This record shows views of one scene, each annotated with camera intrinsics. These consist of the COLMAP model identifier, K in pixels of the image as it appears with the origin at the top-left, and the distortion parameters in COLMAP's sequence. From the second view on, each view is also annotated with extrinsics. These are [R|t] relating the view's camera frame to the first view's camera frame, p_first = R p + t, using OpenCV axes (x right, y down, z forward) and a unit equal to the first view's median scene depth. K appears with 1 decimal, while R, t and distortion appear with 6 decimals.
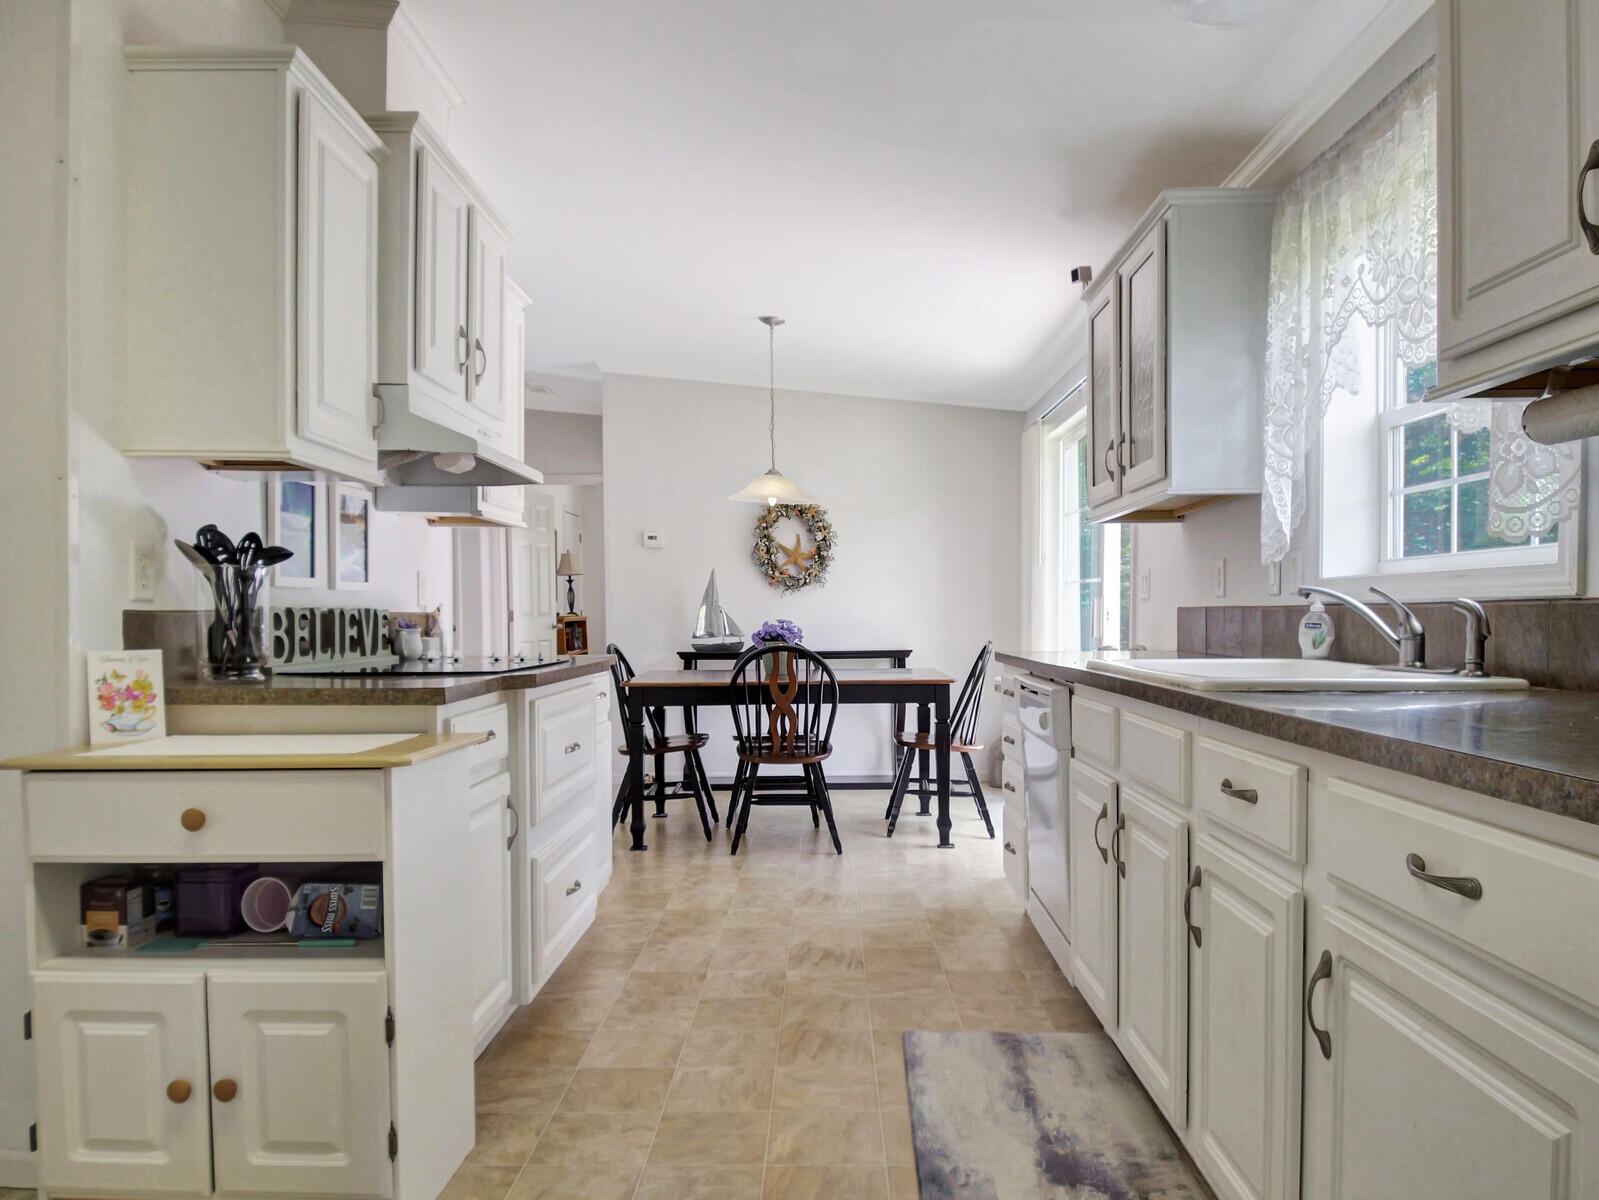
lens RADIAL K [[1119.8, 0, 795.5], [0, 1119.8, 631.5], [0, 0, 1]] dist [-0.002341, -0.015433]
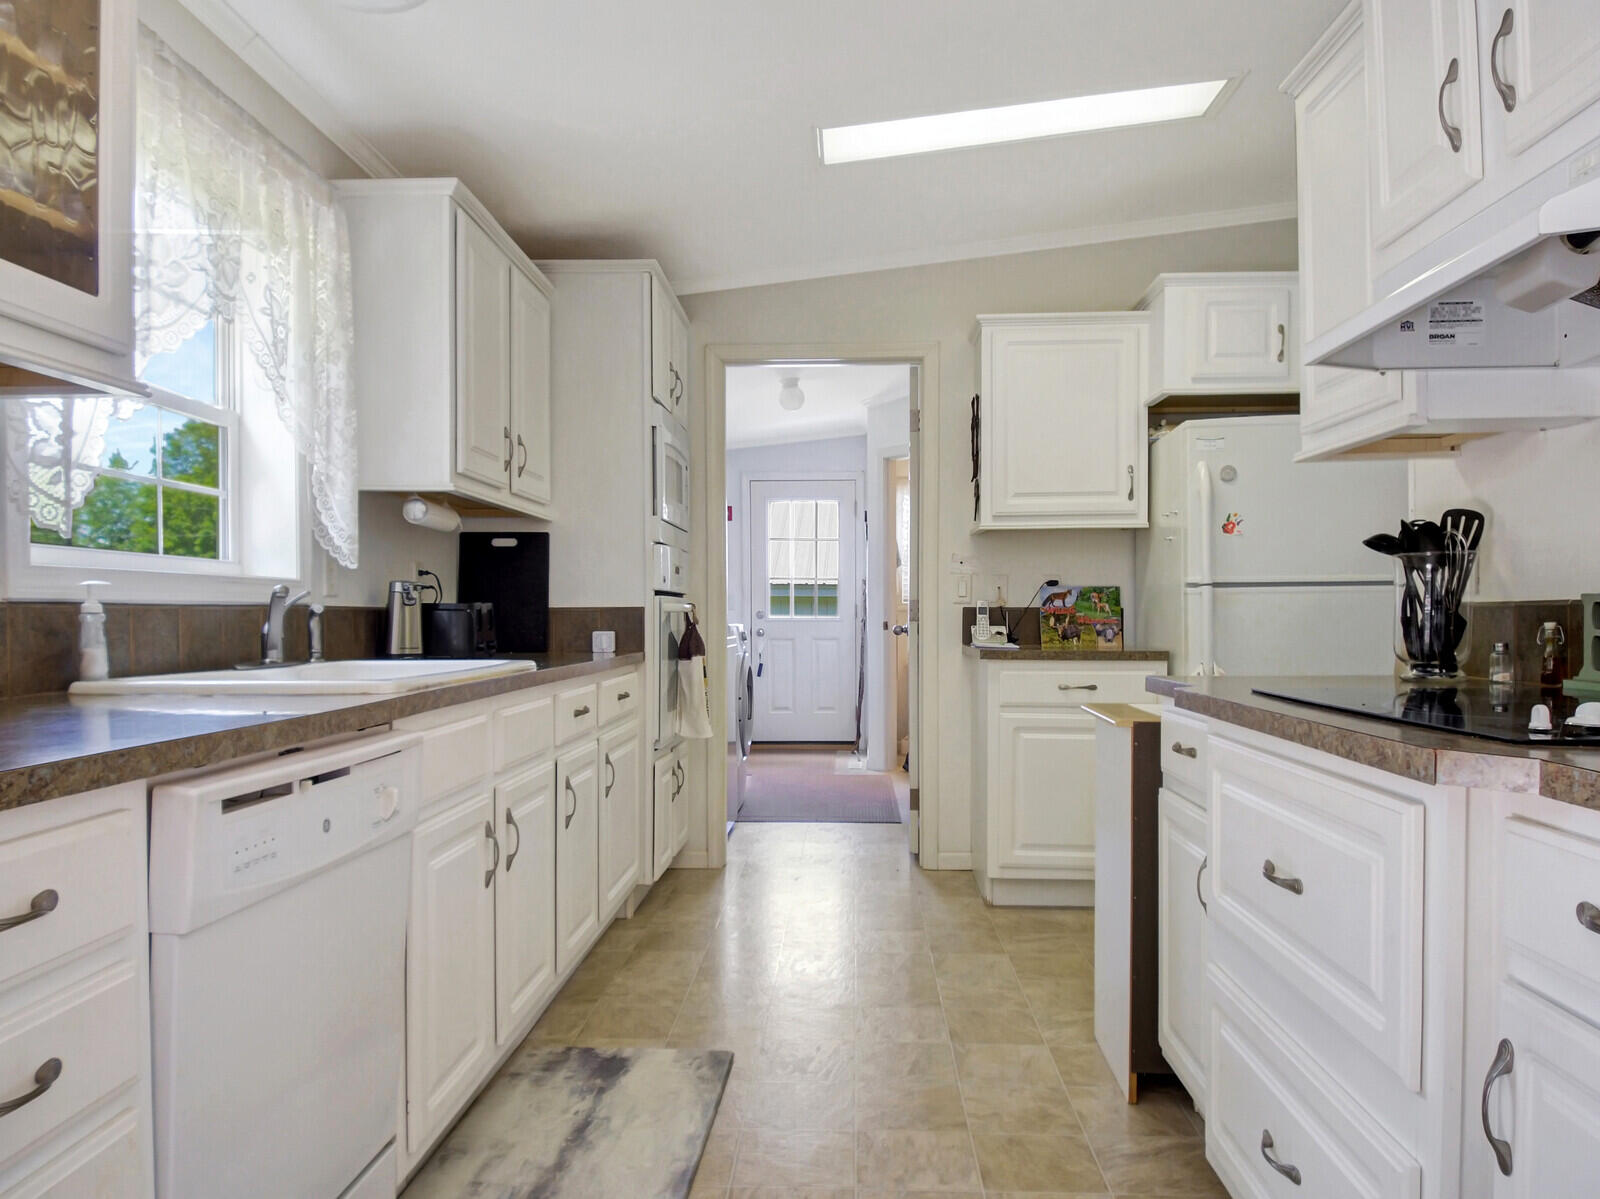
lens RADIAL K [[1120.5, 0, 800.4], [0, 1120.5, 606.8], [0, 0, 1]] dist [-0.002341, -0.015433]
pose [[-0.999795, 0.008841, 0.018233, 0.003816], [0.008961, 0.999939, 0.006474, -0.026273], [-0.018175, 0.006636, -0.999813, 2.005997]]
